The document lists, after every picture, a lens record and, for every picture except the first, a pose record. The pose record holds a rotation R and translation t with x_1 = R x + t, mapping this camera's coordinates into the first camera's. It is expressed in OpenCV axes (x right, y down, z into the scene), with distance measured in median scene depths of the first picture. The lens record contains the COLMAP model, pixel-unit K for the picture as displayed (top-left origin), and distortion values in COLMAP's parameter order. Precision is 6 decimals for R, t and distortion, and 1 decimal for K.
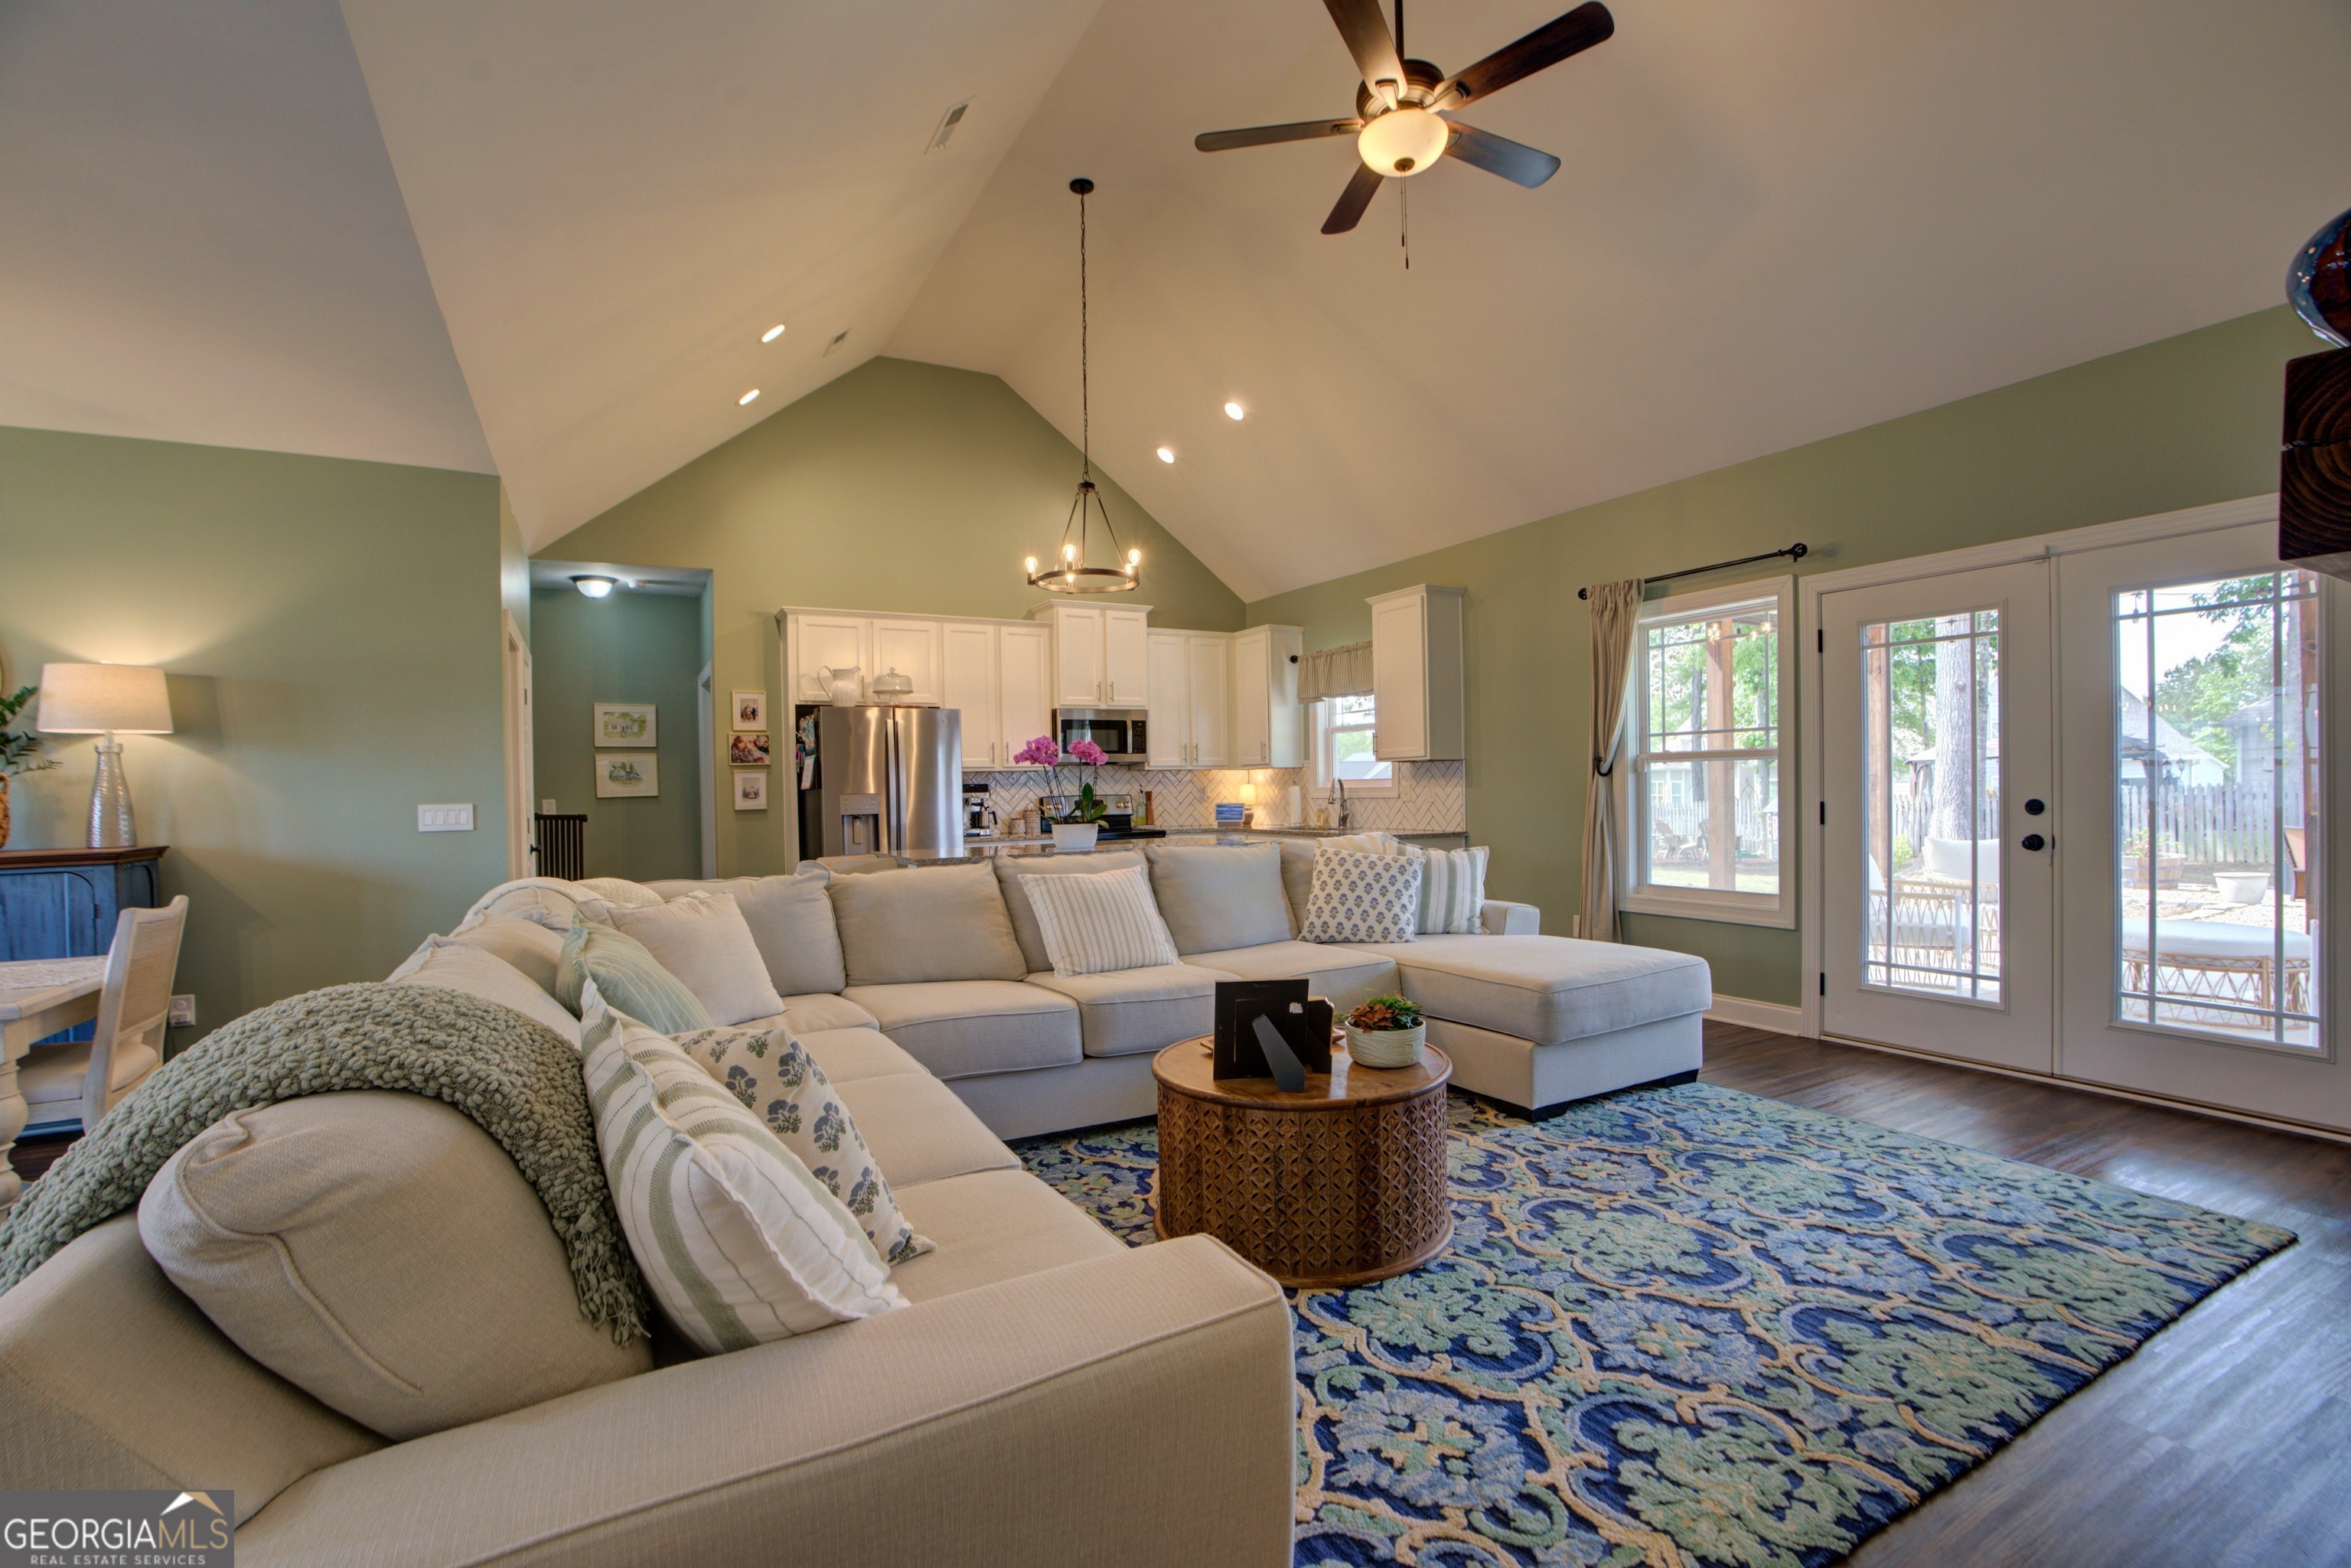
lens RADIAL K [[1069.3, 0, 1182.5], [0, 1069.3, 800.7], [0, 0, 1]] dist [-0.065478, 0.022921]
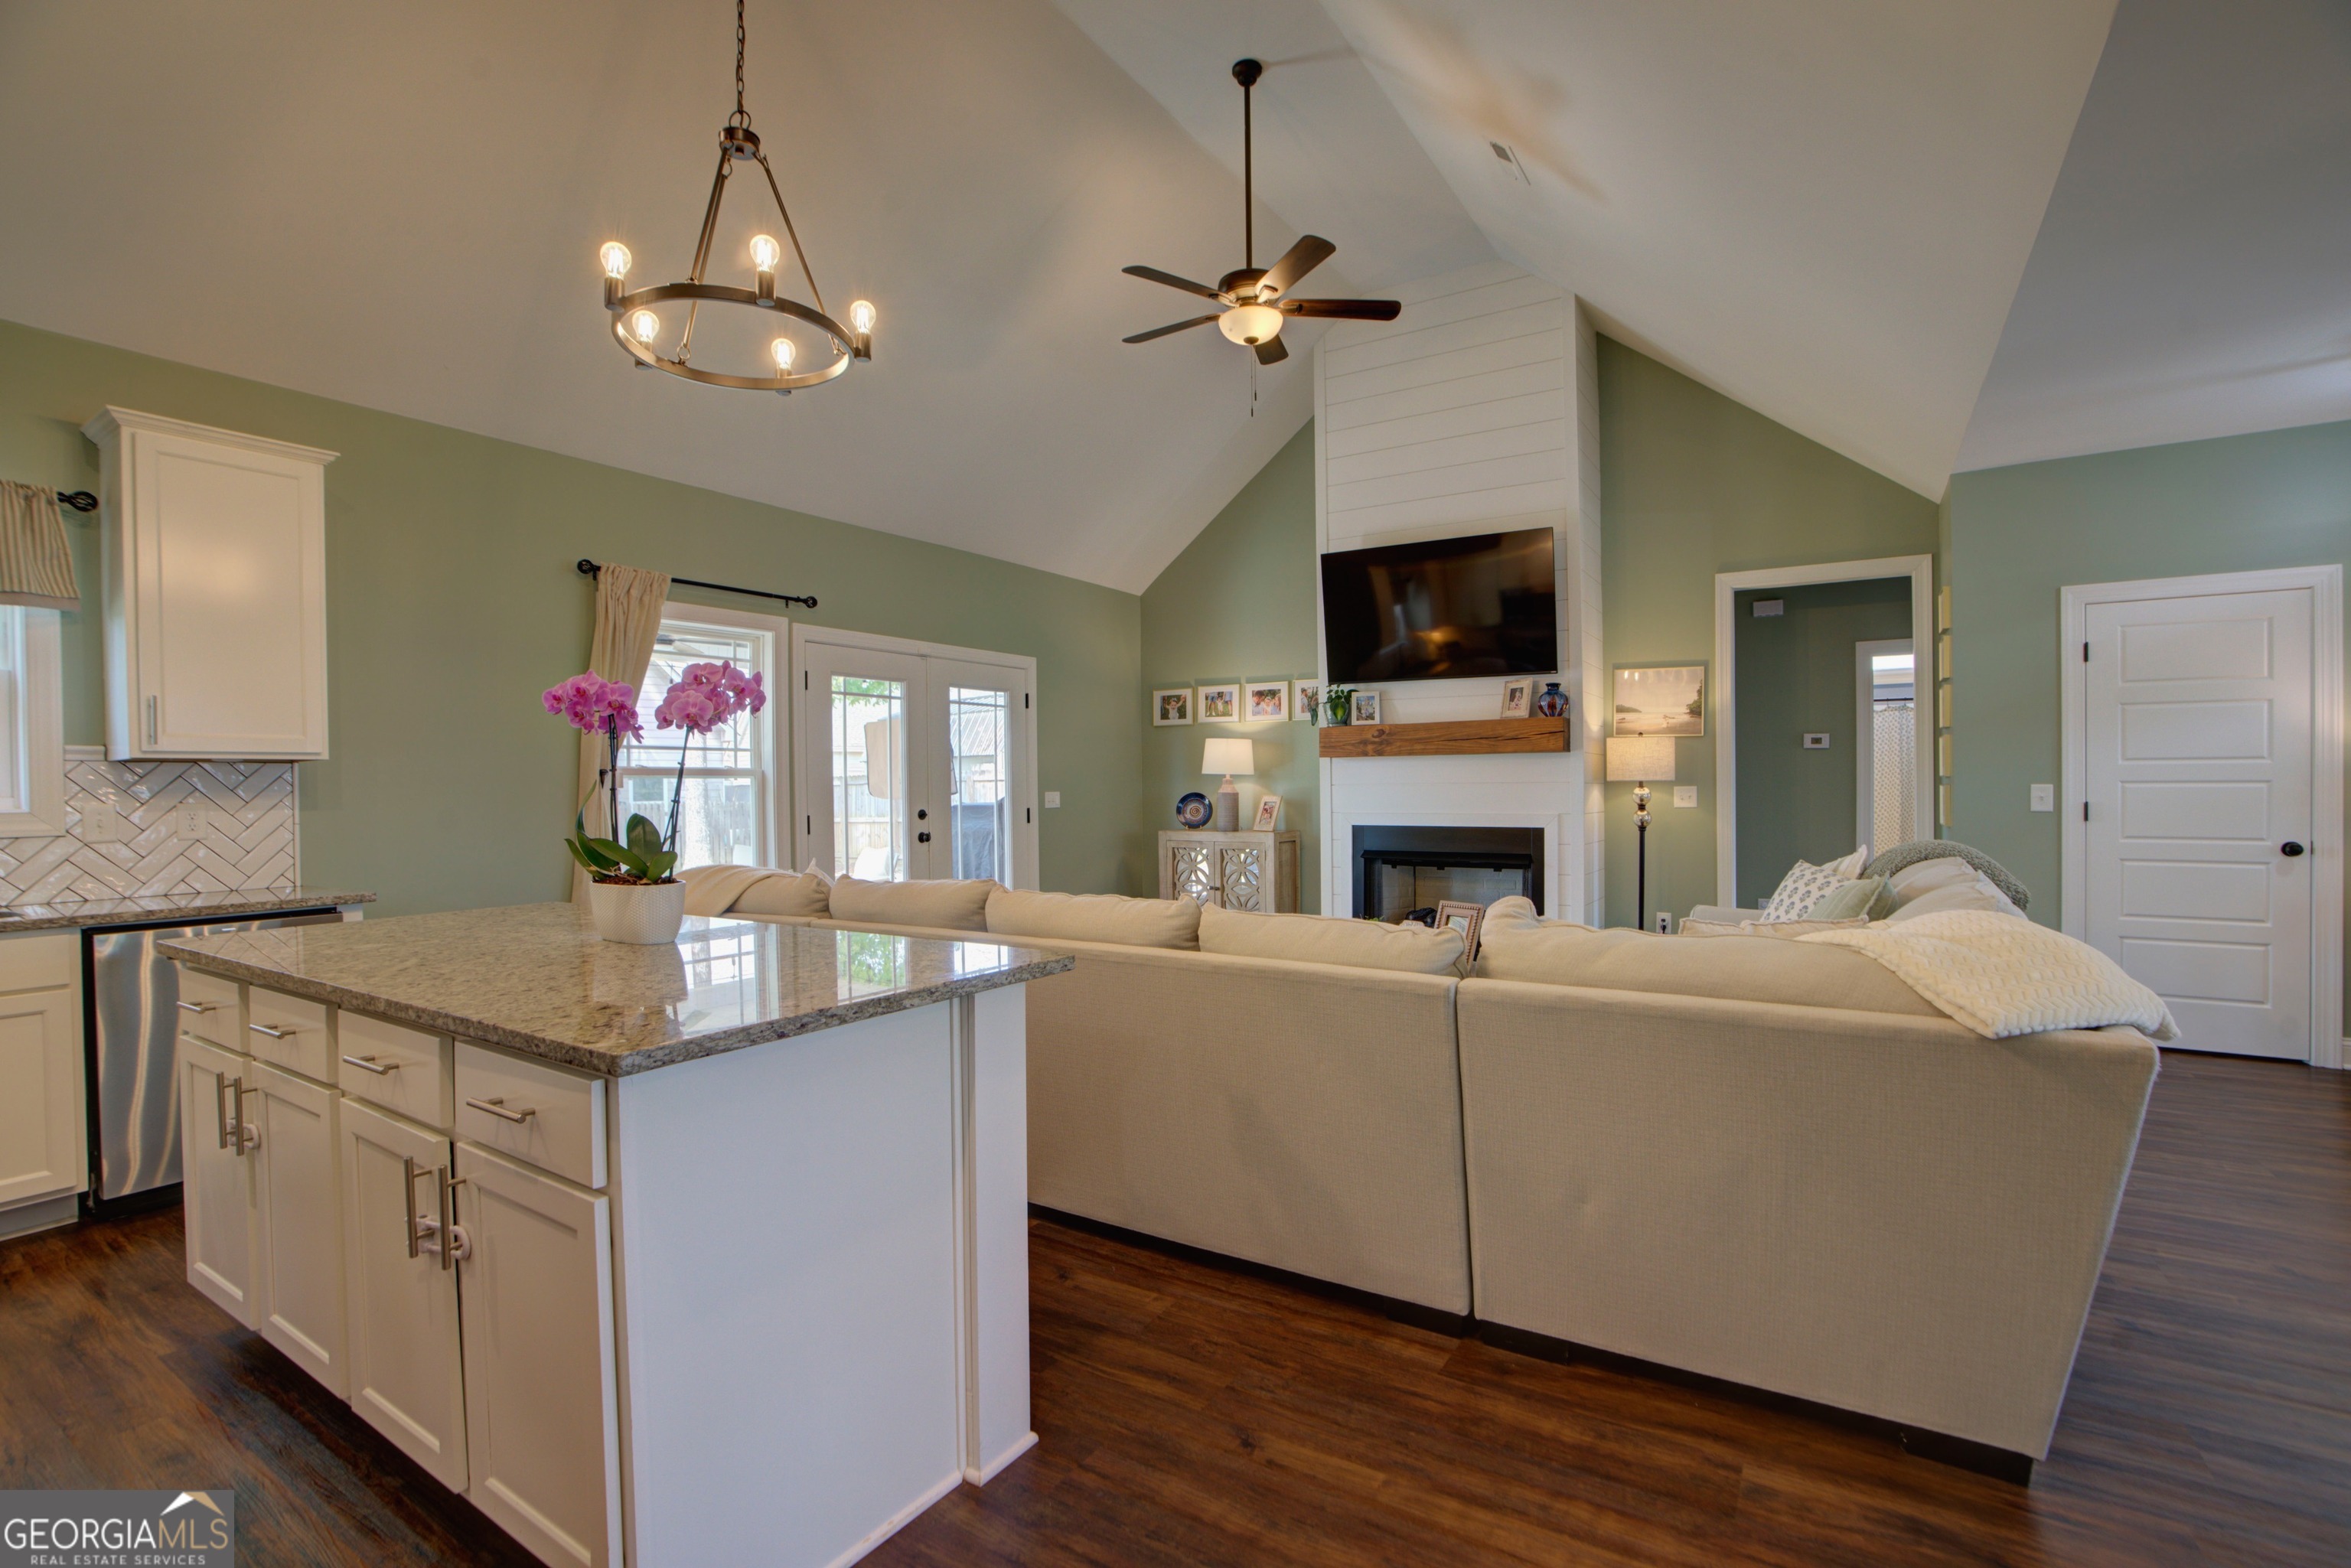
lens RADIAL K [[1077.7, 0, 1175.5], [0, 1077.7, 784.0], [0, 0, 1]] dist [-0.063481, 0.000880]
pose [[-0.473211, 0.025681, 0.880575, -0.792682], [0.031464, 0.999430, -0.012239, -0.008250], [-0.880387, 0.021915, -0.473749, 1.452762]]
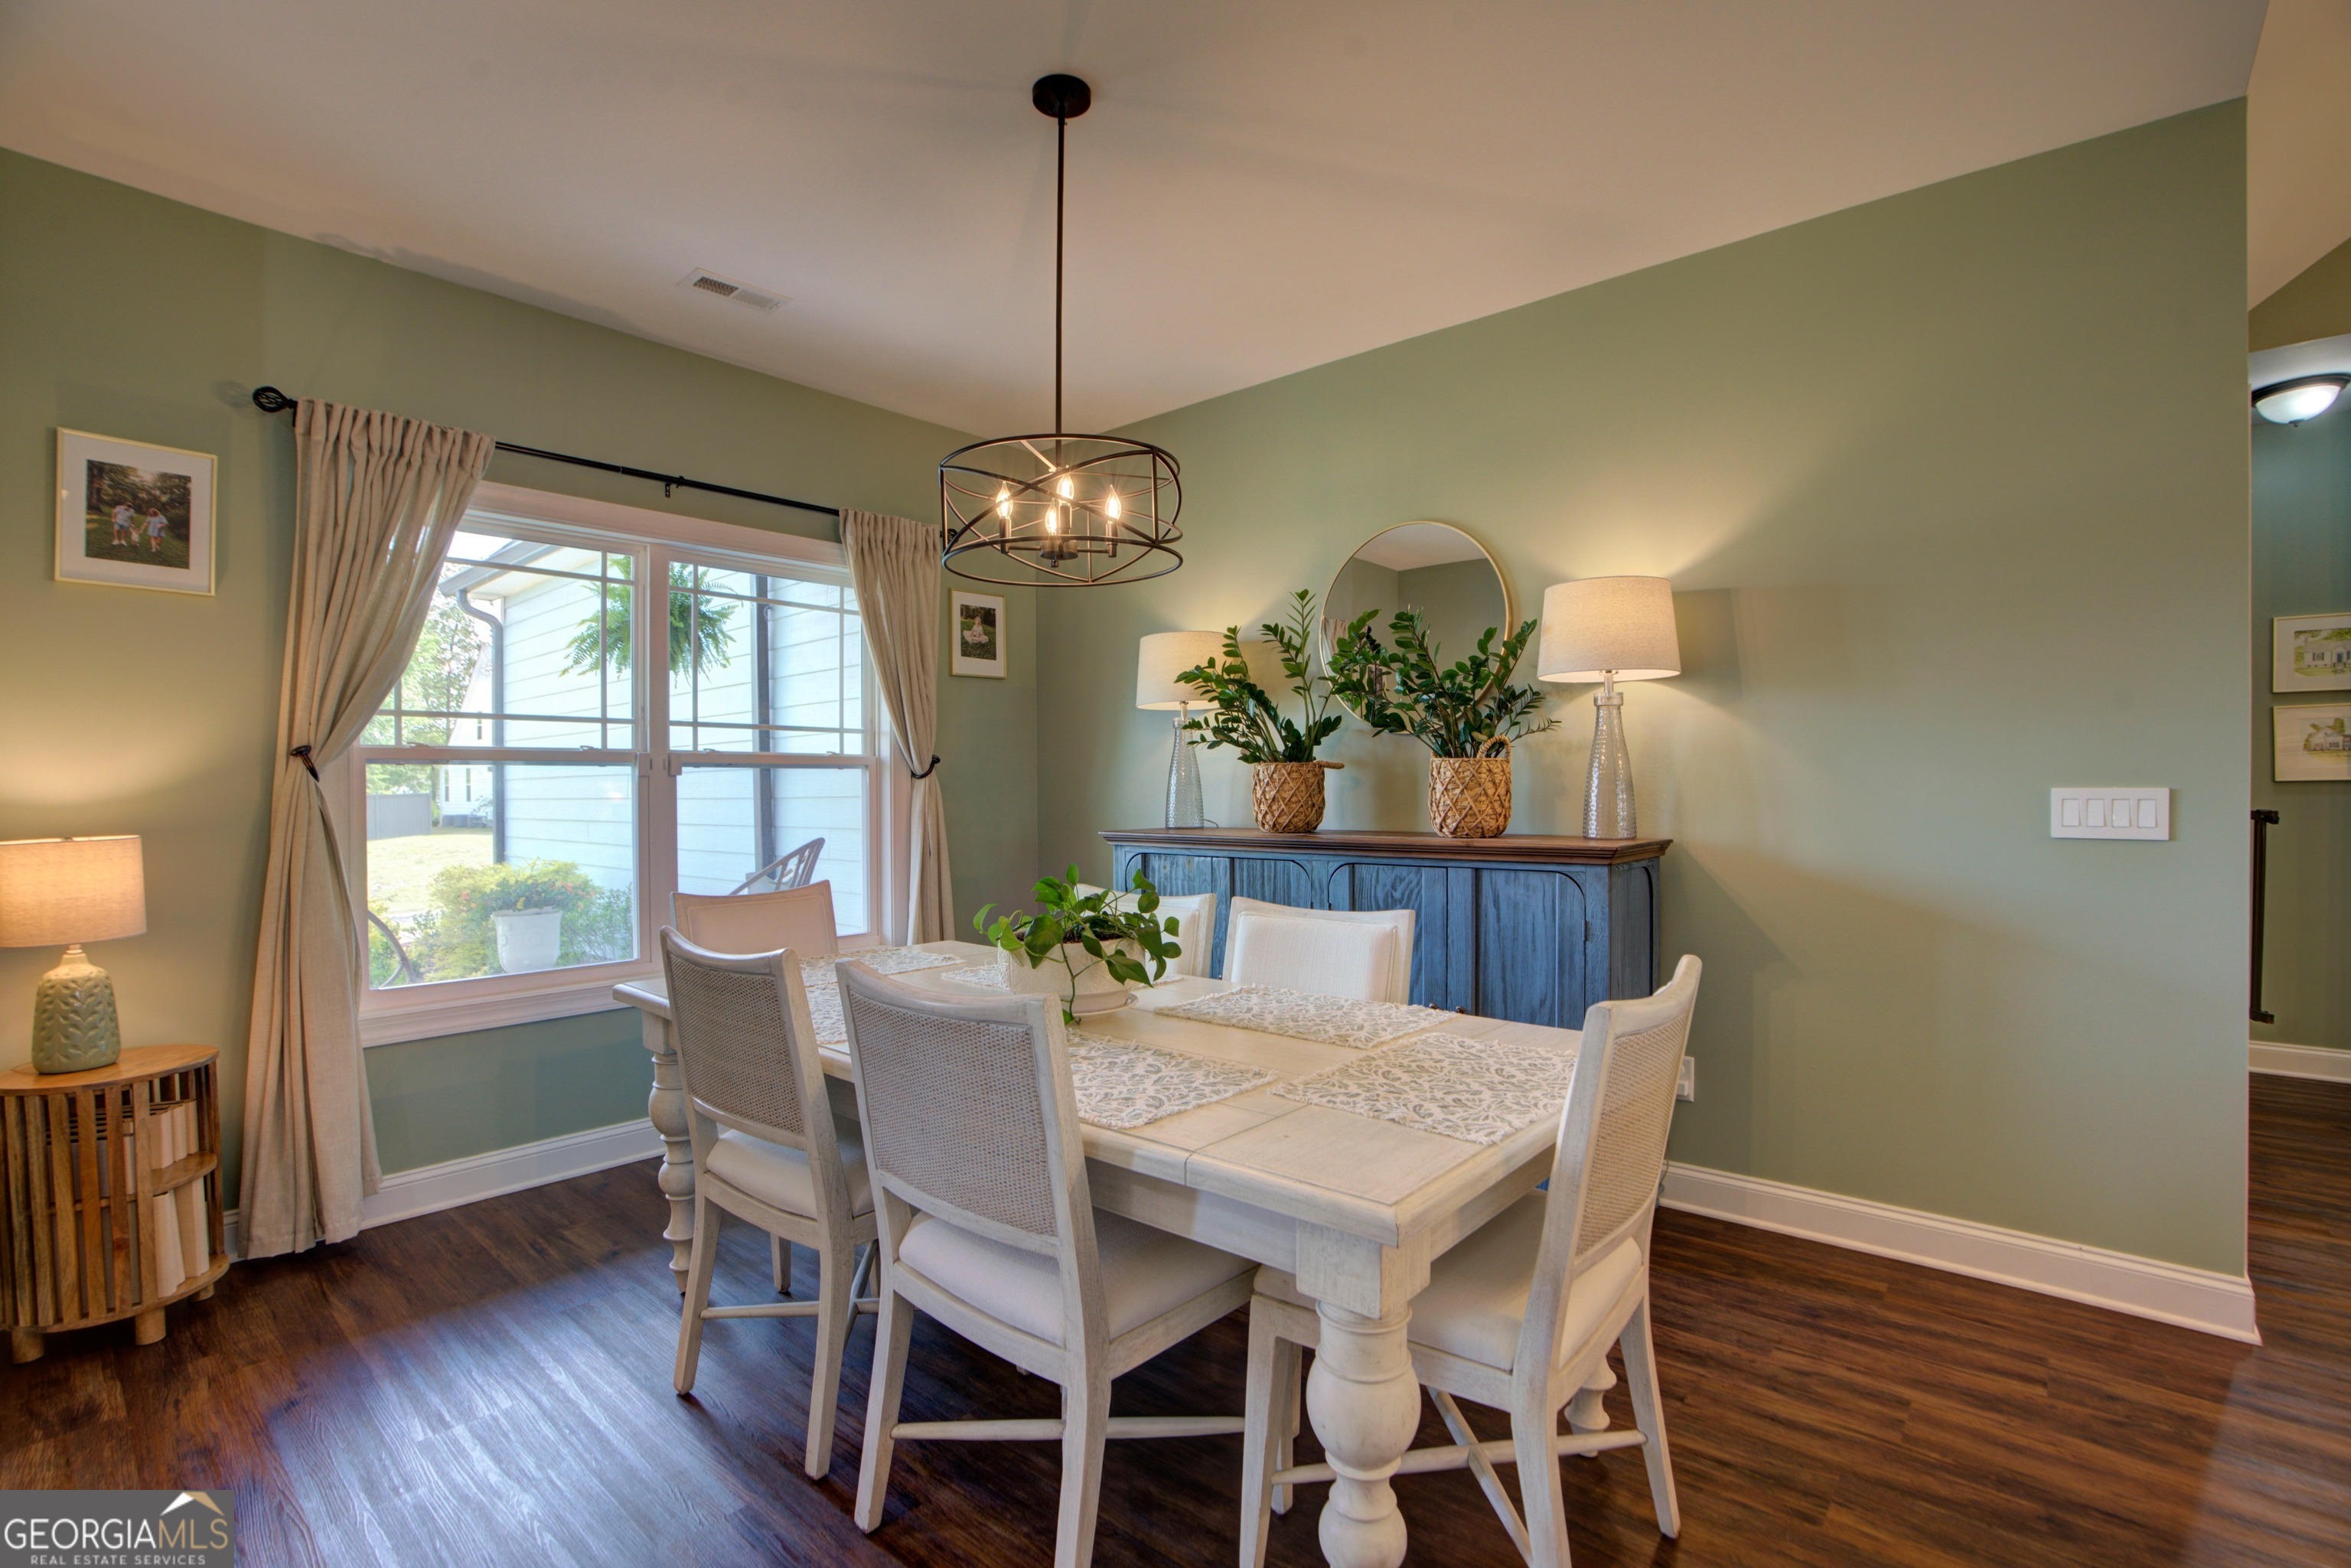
lens RADIAL K [[1069.3, 0, 1182.5], [0, 1069.3, 800.7], [0, 0, 1]] dist [-0.065478, 0.022921]
pose [[0.349264, 0.027561, -0.936619, -0.465510], [-0.013614, 0.999611, 0.024338, 0.005081], [0.936925, 0.004251, 0.349504, 0.468030]]
